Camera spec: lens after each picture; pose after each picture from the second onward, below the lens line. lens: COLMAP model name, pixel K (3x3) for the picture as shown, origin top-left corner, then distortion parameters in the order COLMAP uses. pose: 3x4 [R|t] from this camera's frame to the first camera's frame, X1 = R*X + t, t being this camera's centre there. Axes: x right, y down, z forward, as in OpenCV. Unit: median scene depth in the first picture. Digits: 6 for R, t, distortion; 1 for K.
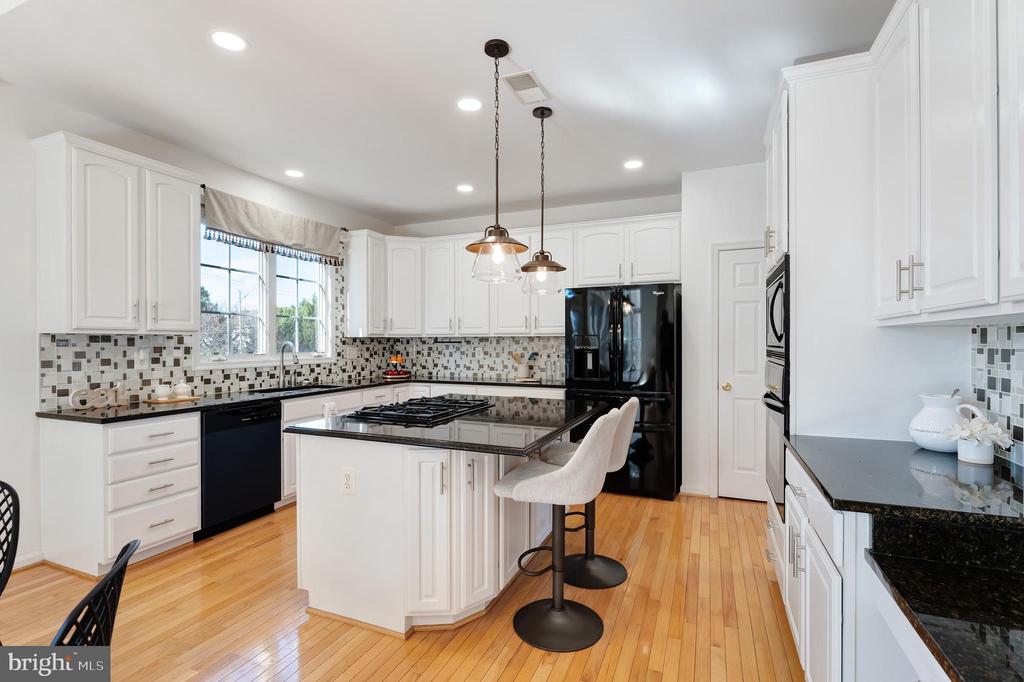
lens RADIAL K [[483.5, 0, 504.9], [0, 483.5, 343.0], [0, 0, 1]] dist [-0.000106, -0.000095]
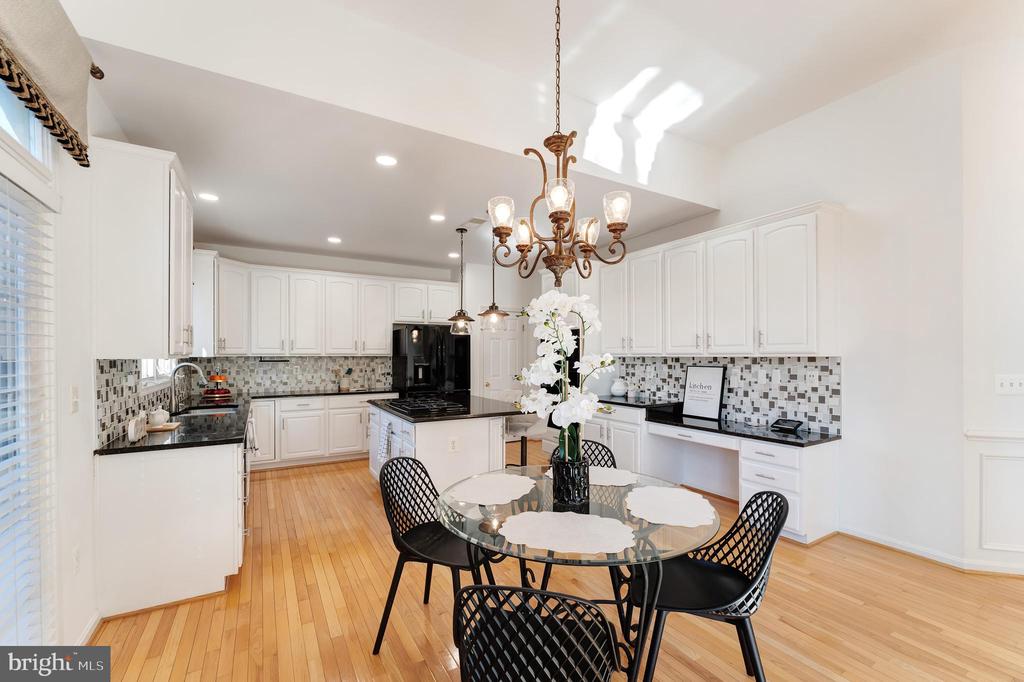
lens RADIAL K [[418.5, 0, 509.3], [0, 418.5, 356.3], [0, 0, 1]] dist [-0.001429, -0.000033]
pose [[0.598019, 0.000107, 0.801482, -0.745070], [0.000294, 1.000000, -0.000353, -0.016152], [-0.801482, 0.000446, 0.598019, -0.023817]]
